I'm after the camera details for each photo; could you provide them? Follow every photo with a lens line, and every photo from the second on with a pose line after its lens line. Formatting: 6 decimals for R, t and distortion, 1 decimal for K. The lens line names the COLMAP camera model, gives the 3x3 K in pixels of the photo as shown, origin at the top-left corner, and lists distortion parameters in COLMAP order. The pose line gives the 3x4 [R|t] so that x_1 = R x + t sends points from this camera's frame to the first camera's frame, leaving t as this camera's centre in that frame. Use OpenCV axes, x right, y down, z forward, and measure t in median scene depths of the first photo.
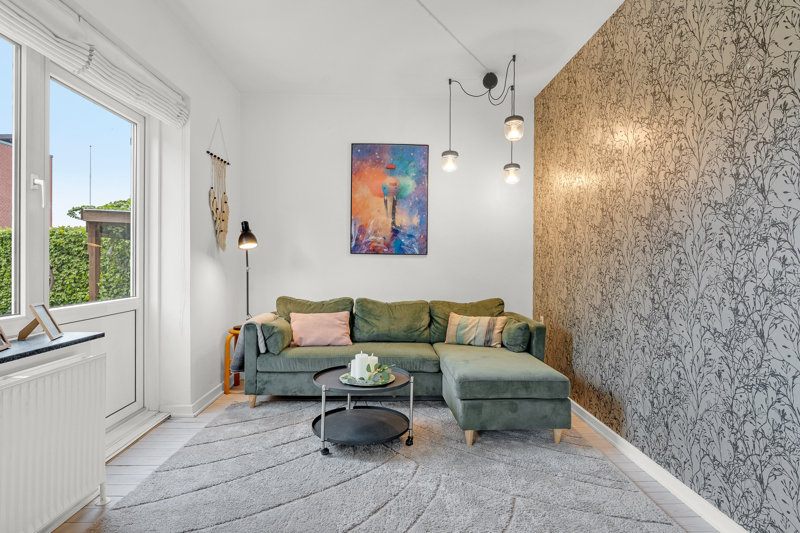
lens RADIAL K [[420.8, 0, 401.5], [0, 420.8, 272.3], [0, 0, 1]] dist [-0.000808, -0.000100]
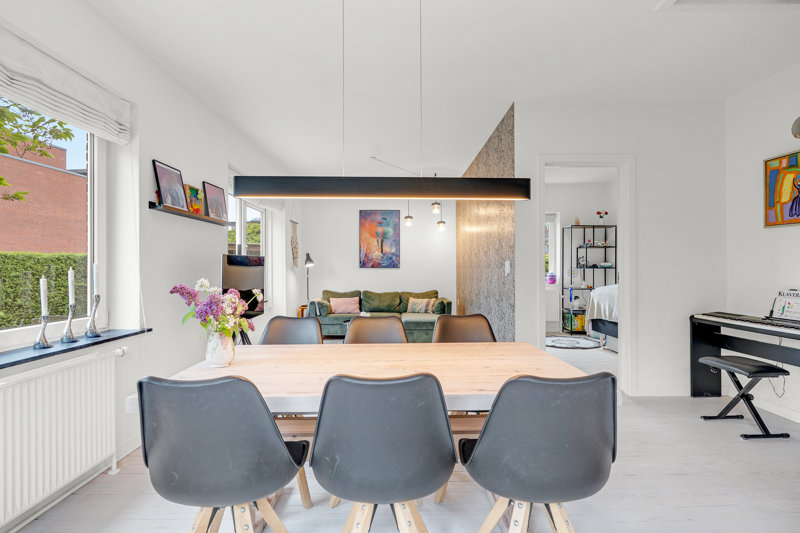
lens RADIAL K [[401.3, 0, 400.0], [0, 401.3, 266.5], [0, 0, 1]] dist [0.000355, 0.000147]
pose [[0.999547, -0.010465, -0.028207, 0.125052], [0.009702, 0.999587, -0.027053, 0.001513], [0.028478, 0.026767, 0.999236, -0.892492]]
